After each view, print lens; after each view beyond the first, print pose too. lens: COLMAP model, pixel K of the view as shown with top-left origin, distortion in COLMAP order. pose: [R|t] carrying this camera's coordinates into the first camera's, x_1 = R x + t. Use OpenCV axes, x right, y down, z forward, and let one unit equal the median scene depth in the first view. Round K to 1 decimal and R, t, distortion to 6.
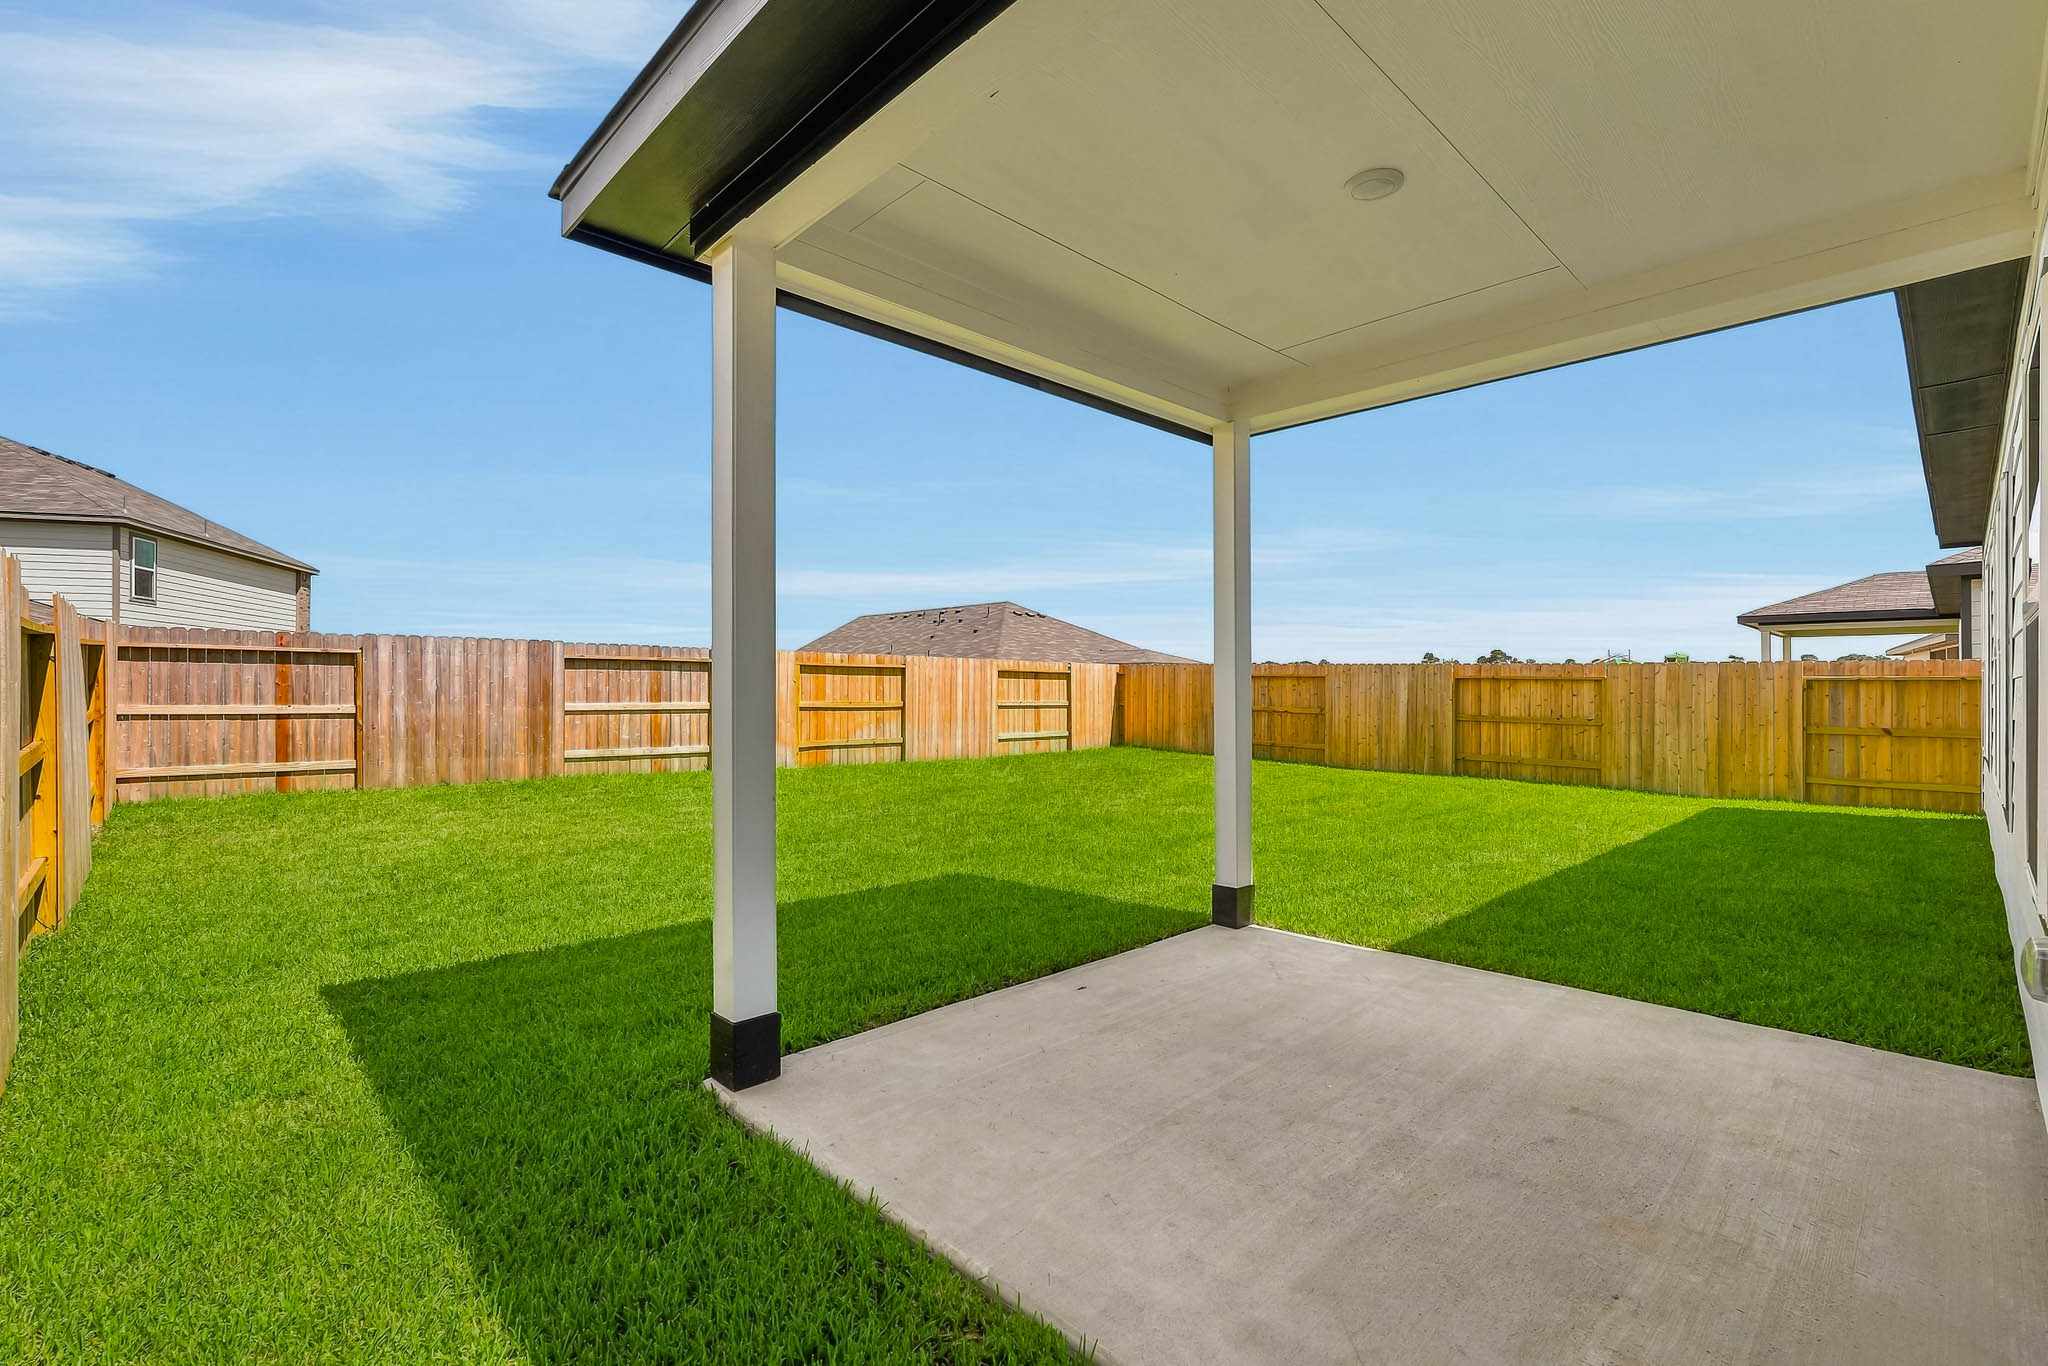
lens RADIAL K [[899.6, 0, 1024.8], [0, 899.6, 687.3], [0, 0, 1]] dist [0.000024, 0.000056]
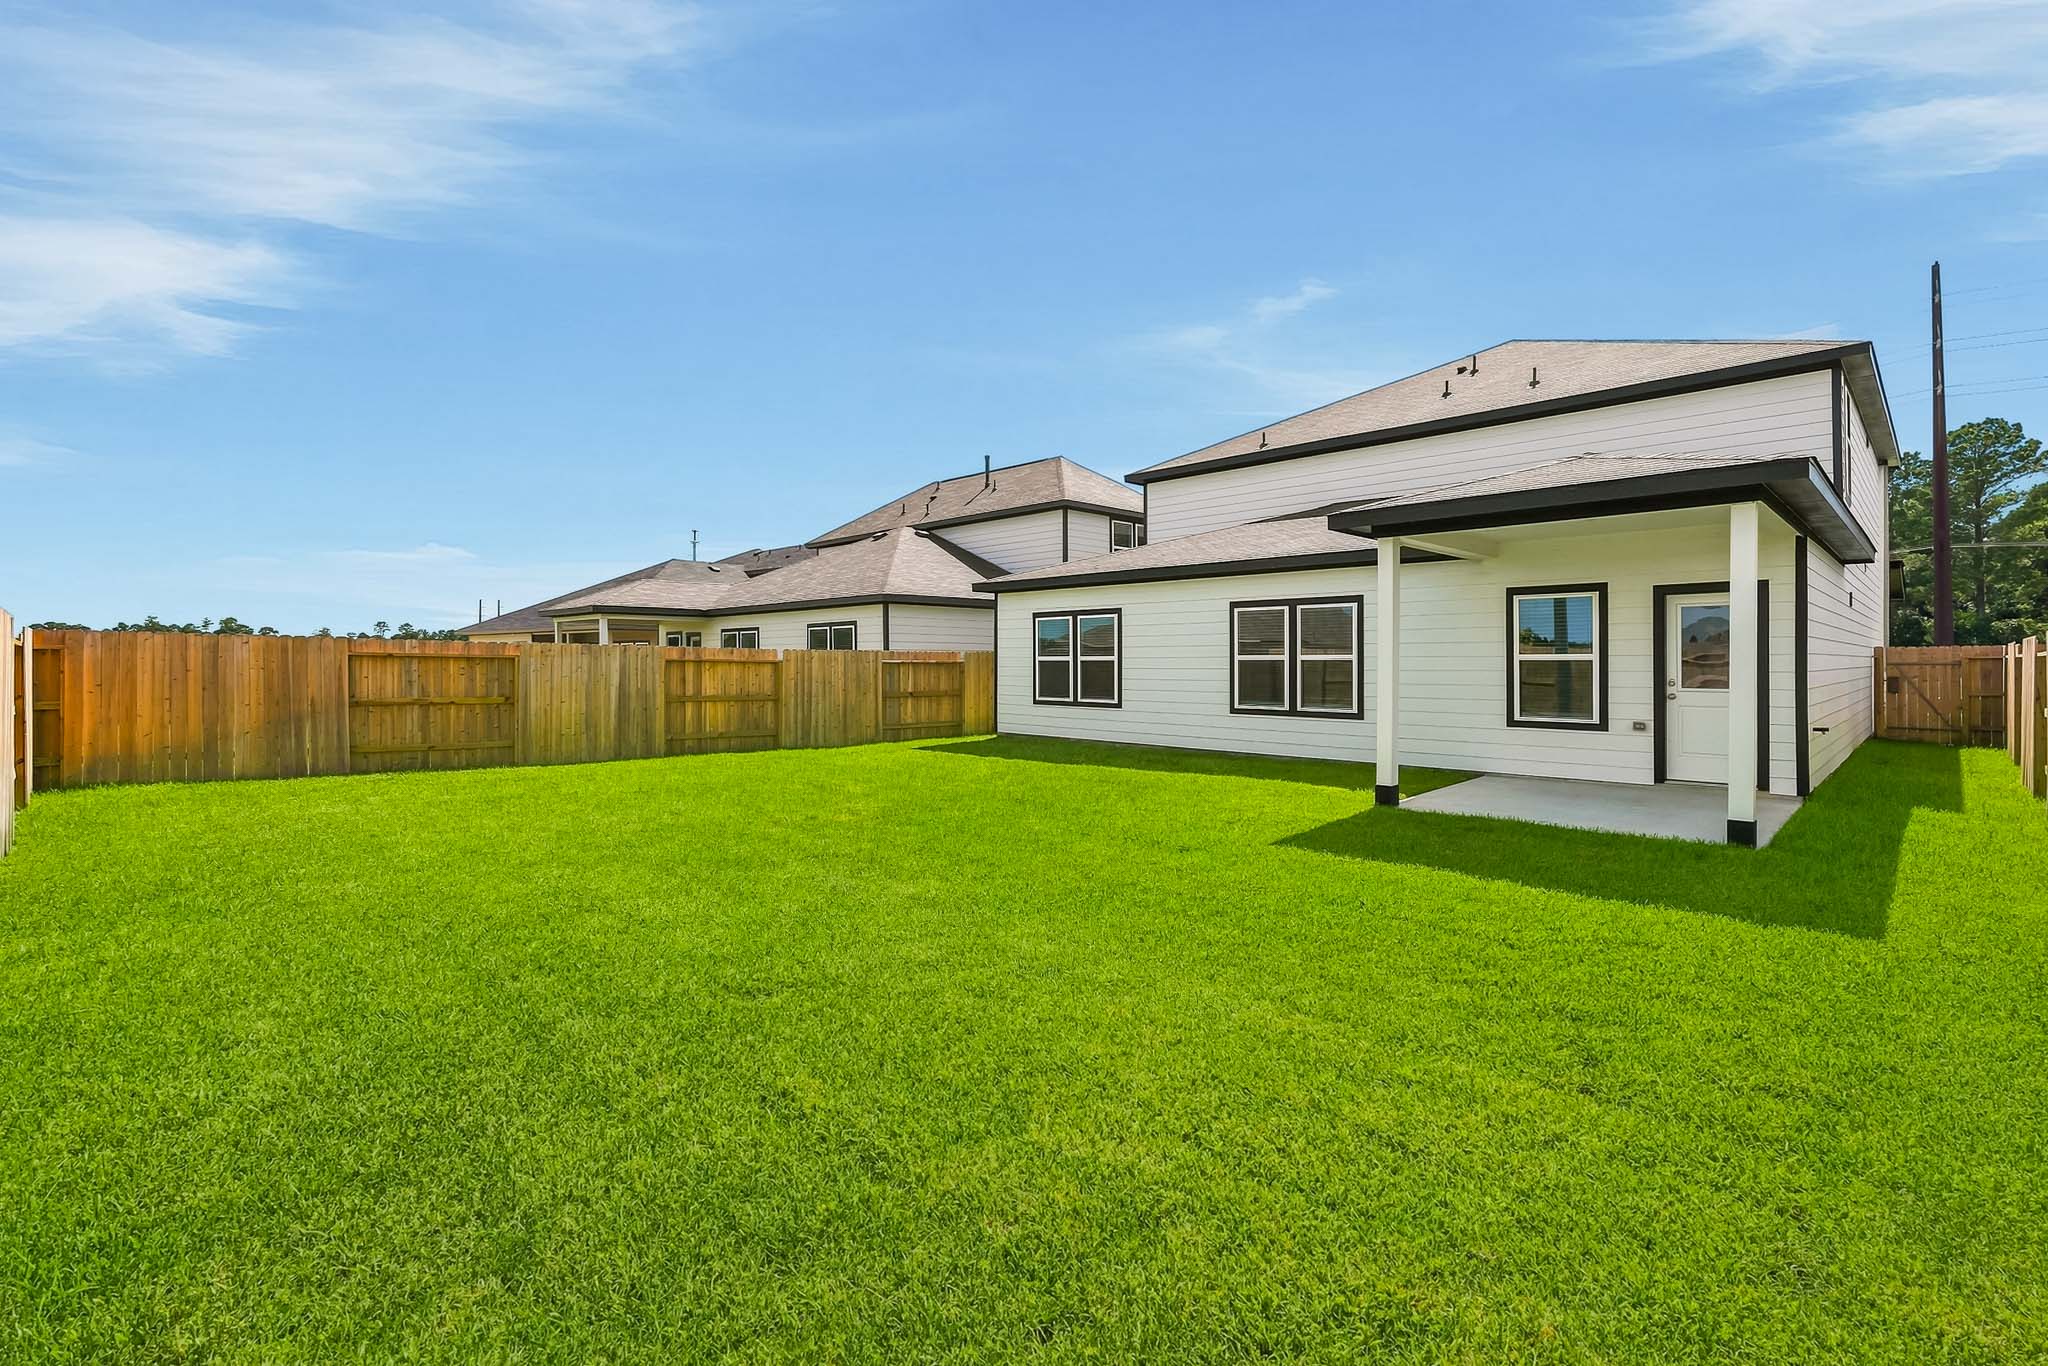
lens RADIAL K [[943.2, 0, 1024.8], [0, 943.2, 668.0], [0, 0, 1]] dist [0.000592, 0.000105]
pose [[-0.029596, -0.008505, 0.999526, -0.601780], [-0.002025, 0.999962, 0.008449, -0.011362], [-0.999560, -0.001774, -0.029612, 0.628122]]
